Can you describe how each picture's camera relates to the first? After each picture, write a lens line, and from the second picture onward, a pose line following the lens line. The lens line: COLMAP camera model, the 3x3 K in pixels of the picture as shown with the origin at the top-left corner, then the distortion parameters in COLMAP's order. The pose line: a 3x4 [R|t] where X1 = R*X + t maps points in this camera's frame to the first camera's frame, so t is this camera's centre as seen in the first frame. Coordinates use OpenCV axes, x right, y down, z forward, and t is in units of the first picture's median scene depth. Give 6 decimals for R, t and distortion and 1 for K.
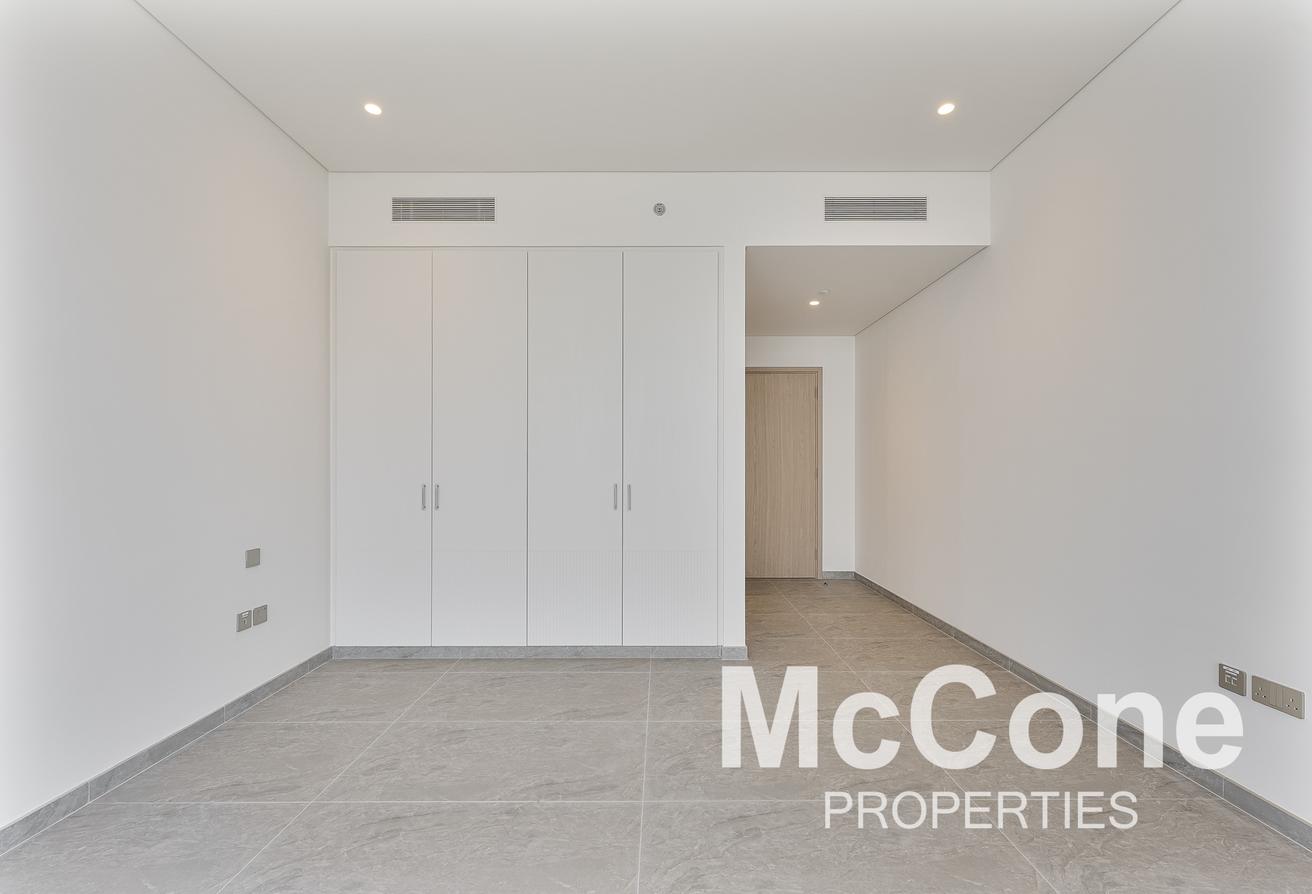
lens RADIAL K [[541.5, 0, 656.0], [0, 541.5, 447.0], [0, 0, 1]] dist [0.001943, 0.000232]
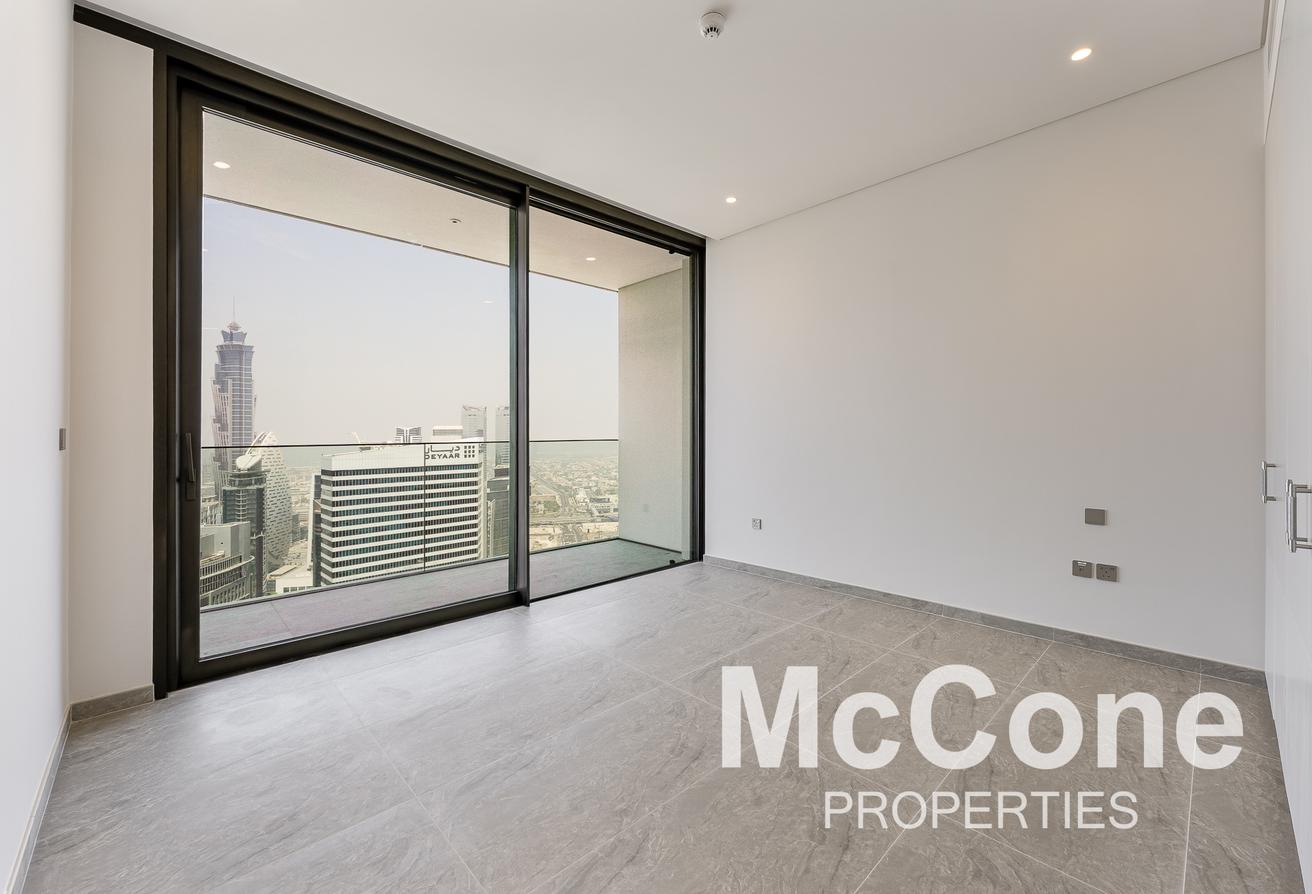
lens RADIAL K [[541.5, 0, 656.0], [0, 541.5, 447.0], [0, 0, 1]] dist [0.001943, 0.000232]
pose [[-0.717376, 0.019966, -0.696400, 0.751836], [0.027676, 0.999617, 0.000150, 0.046015], [0.696136, -0.019166, -0.717654, 1.357895]]
